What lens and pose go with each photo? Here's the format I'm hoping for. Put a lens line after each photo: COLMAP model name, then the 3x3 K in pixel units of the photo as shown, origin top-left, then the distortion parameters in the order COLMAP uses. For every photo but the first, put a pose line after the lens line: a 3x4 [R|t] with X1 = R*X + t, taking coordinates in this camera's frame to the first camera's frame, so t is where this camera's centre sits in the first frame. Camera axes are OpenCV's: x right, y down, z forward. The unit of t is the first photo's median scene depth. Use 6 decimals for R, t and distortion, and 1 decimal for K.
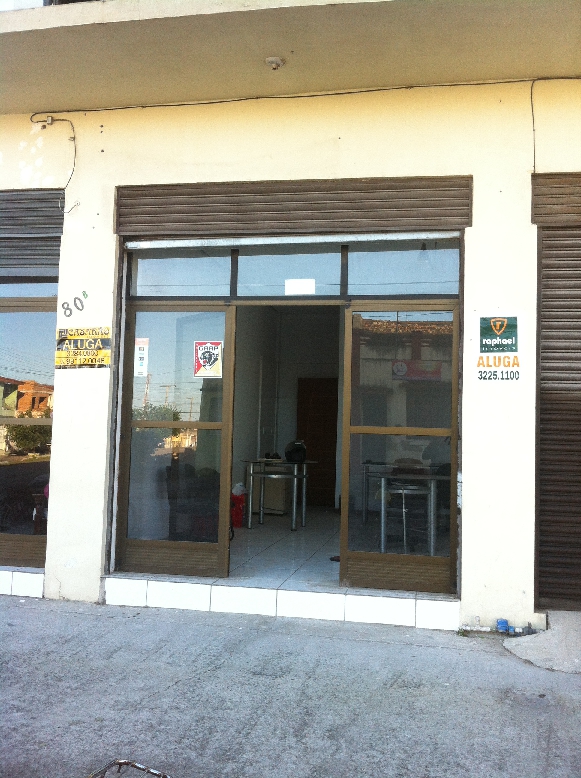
lens RADIAL K [[771.0, 0, 290.5], [0, 771.0, 389.0], [0, 0, 1]] dist [0.063395, 0.003047]
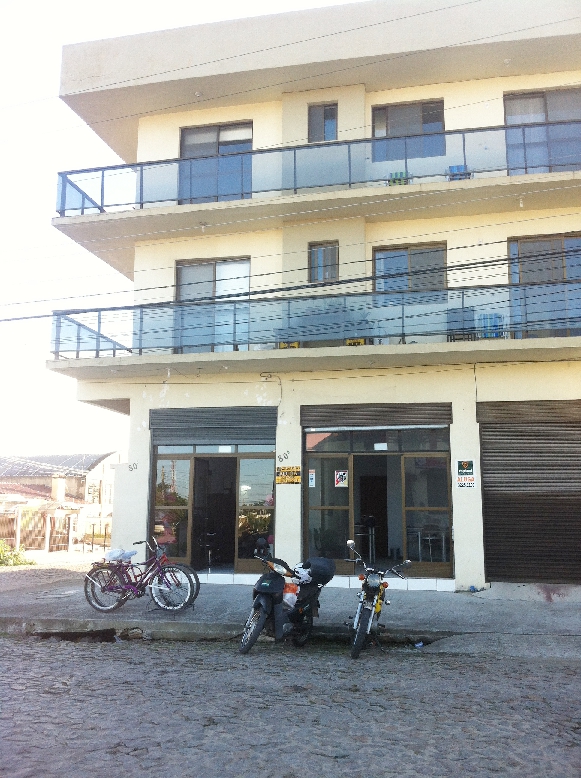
lens RADIAL K [[771.0, 0, 290.5], [0, 771.0, 389.0], [0, 0, 1]] dist [0.063395, 0.003047]
pose [[0.999582, -0.023564, -0.016721, -0.226784], [0.021586, 0.993700, -0.109977, -0.057809], [0.019207, 0.109570, 0.993793, -1.400027]]
